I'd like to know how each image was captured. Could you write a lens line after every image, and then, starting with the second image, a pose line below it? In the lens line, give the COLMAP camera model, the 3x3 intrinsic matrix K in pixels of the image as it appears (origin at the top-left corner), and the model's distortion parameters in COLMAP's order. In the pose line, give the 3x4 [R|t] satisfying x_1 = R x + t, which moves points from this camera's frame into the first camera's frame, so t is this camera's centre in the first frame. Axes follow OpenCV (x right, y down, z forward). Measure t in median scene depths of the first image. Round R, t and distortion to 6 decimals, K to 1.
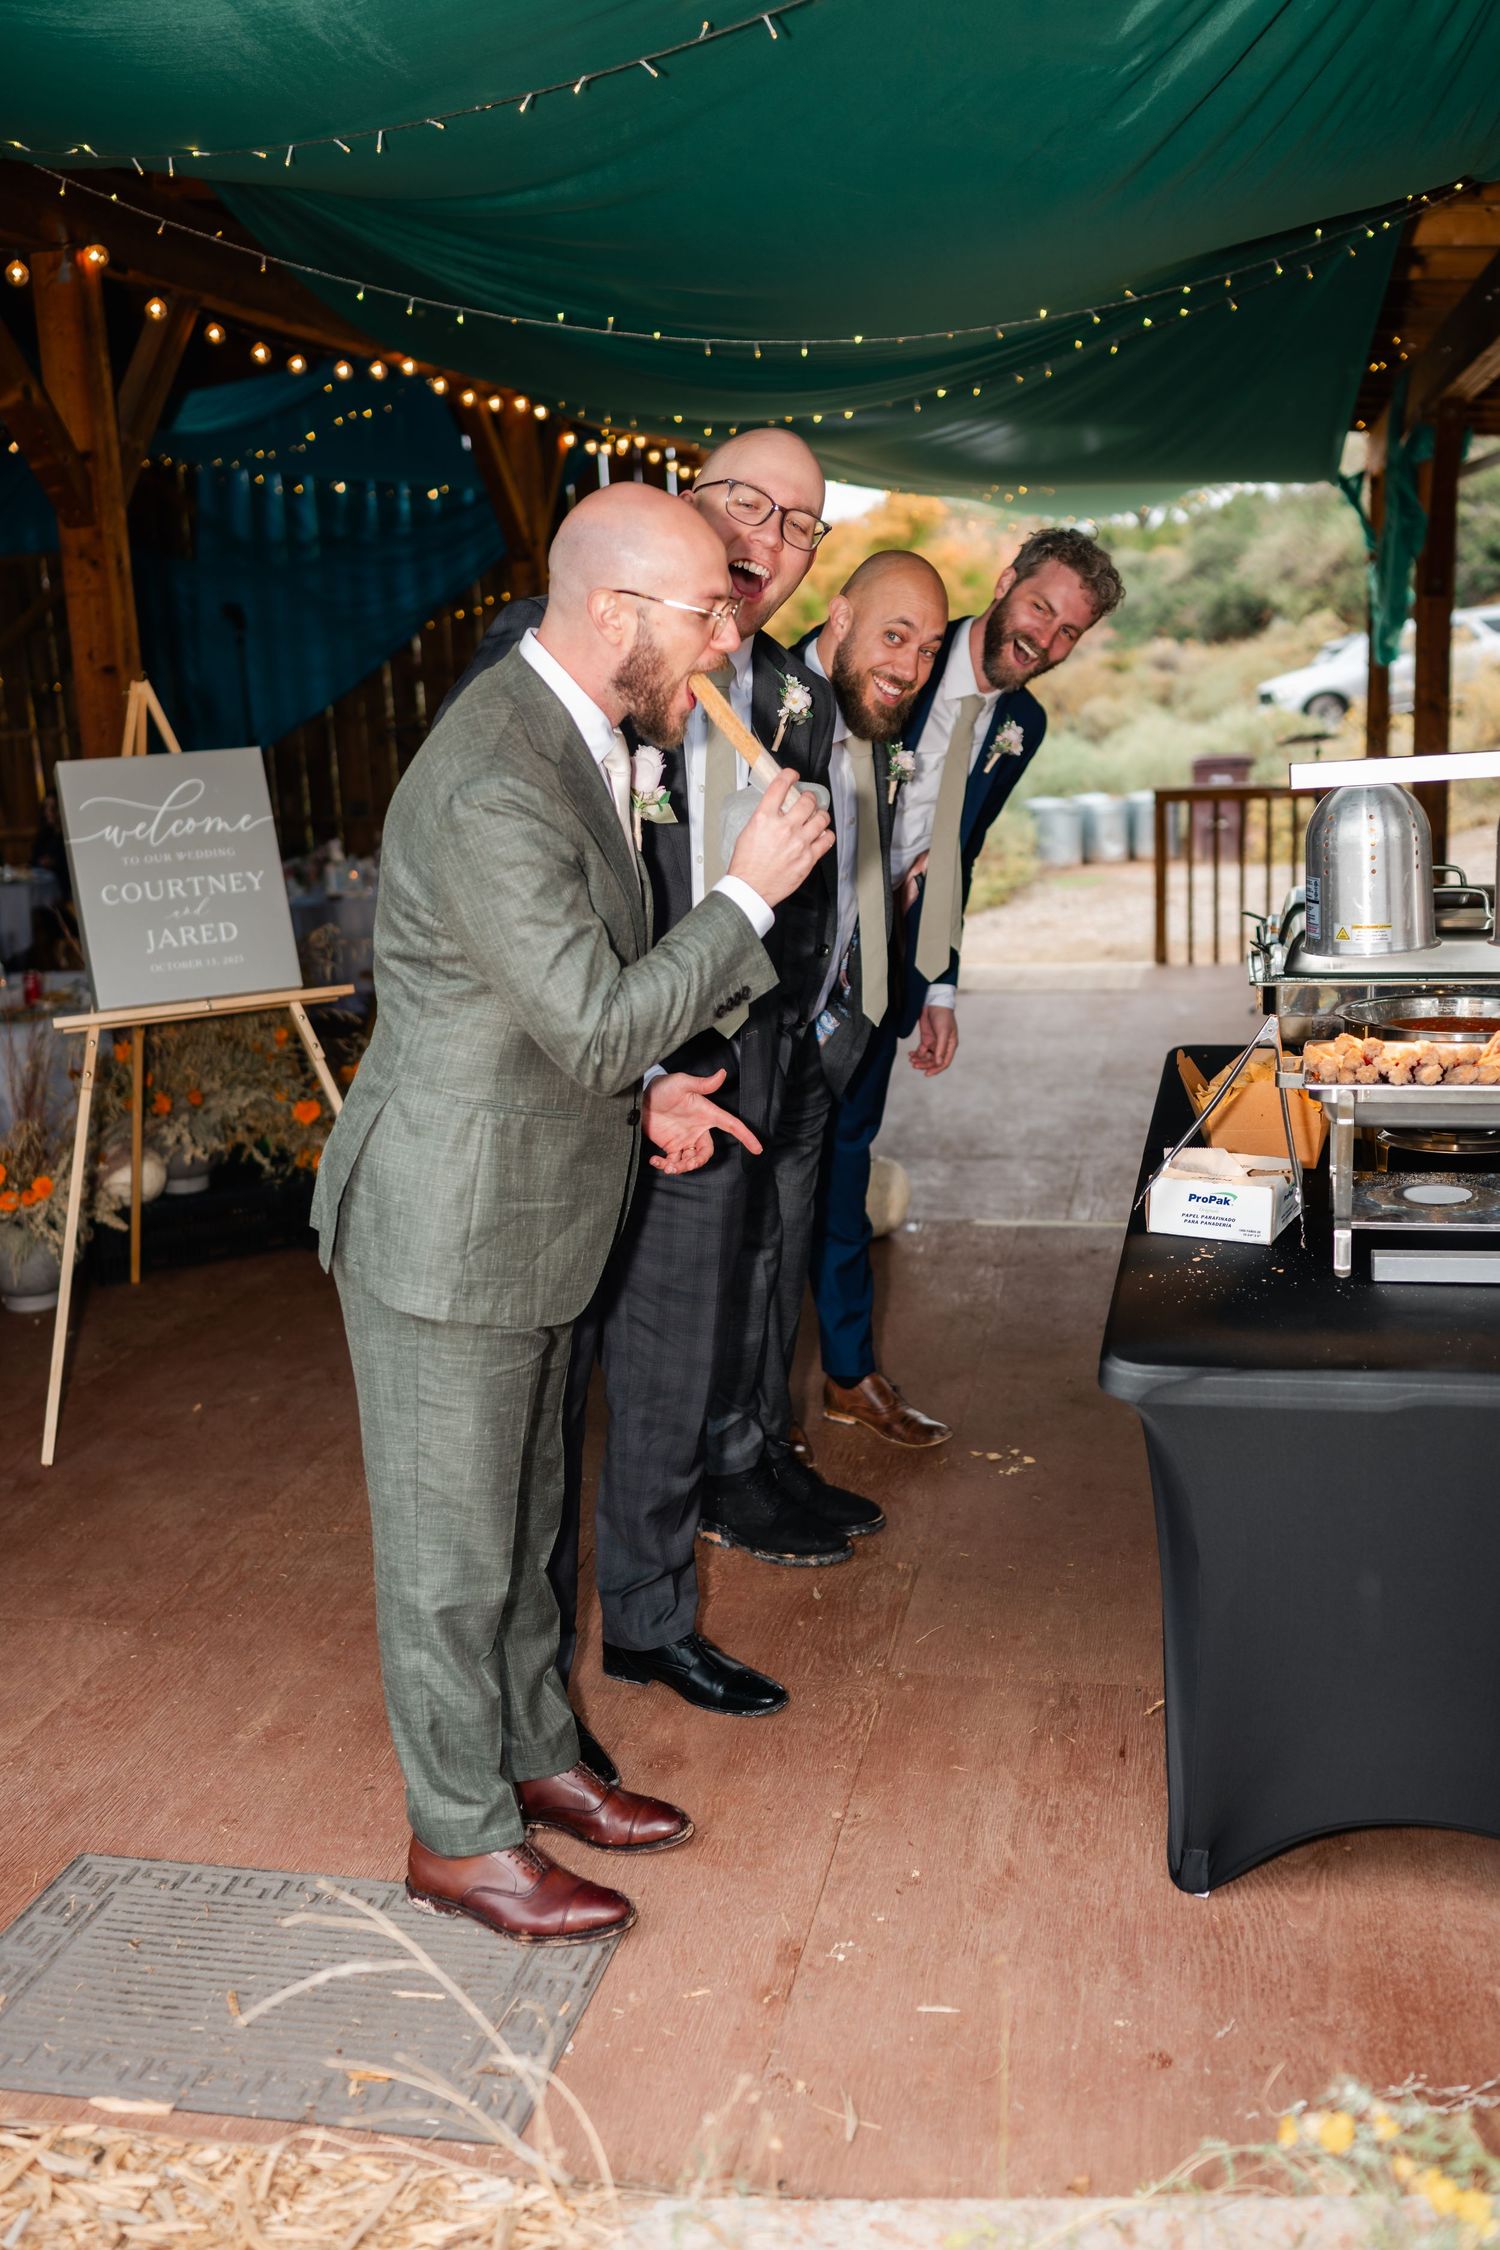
lens RADIAL K [[2048.8, 0, 750.0], [0, 2048.8, 1125.0], [0, 0, 1]] dist [0.033697, -0.014052]
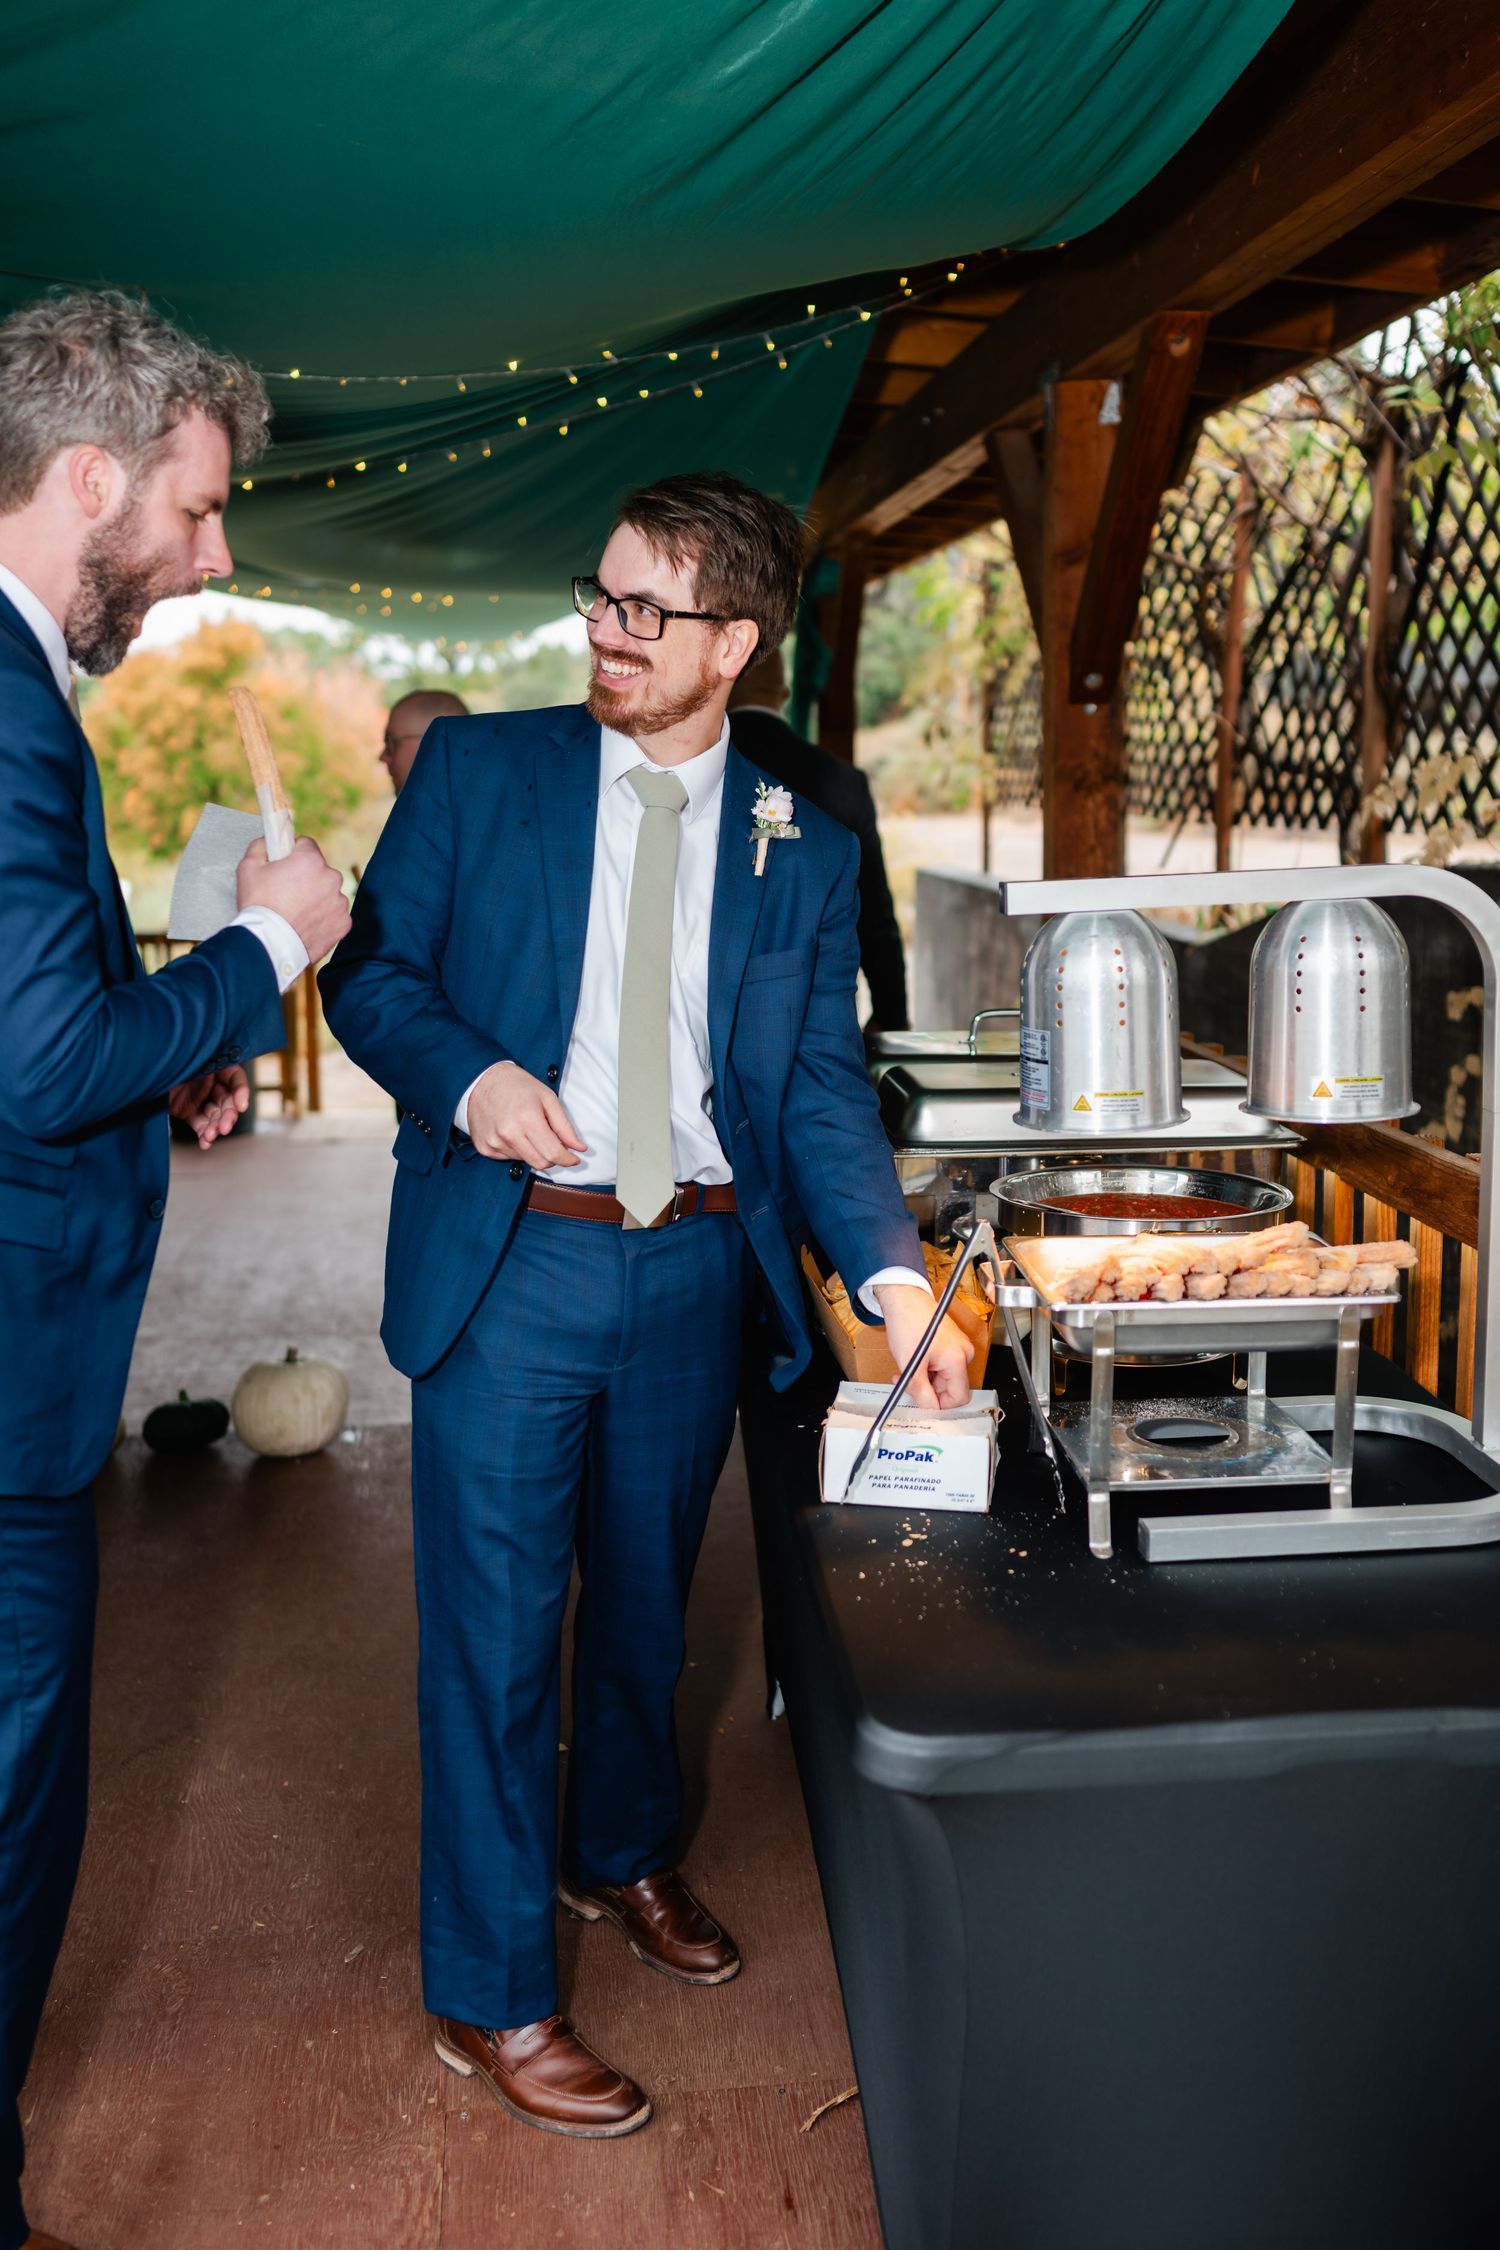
lens RADIAL K [[2122.4, 0, 750.0], [0, 2122.4, 1125.0], [0, 0, 1]] dist [0.009399, 0.011369]
pose [[0.951895, -0.017938, 0.305899, -0.062322], [0.038961, 0.997268, -0.062758, -0.035683], [-0.303938, 0.071657, 0.949993, 0.254377]]
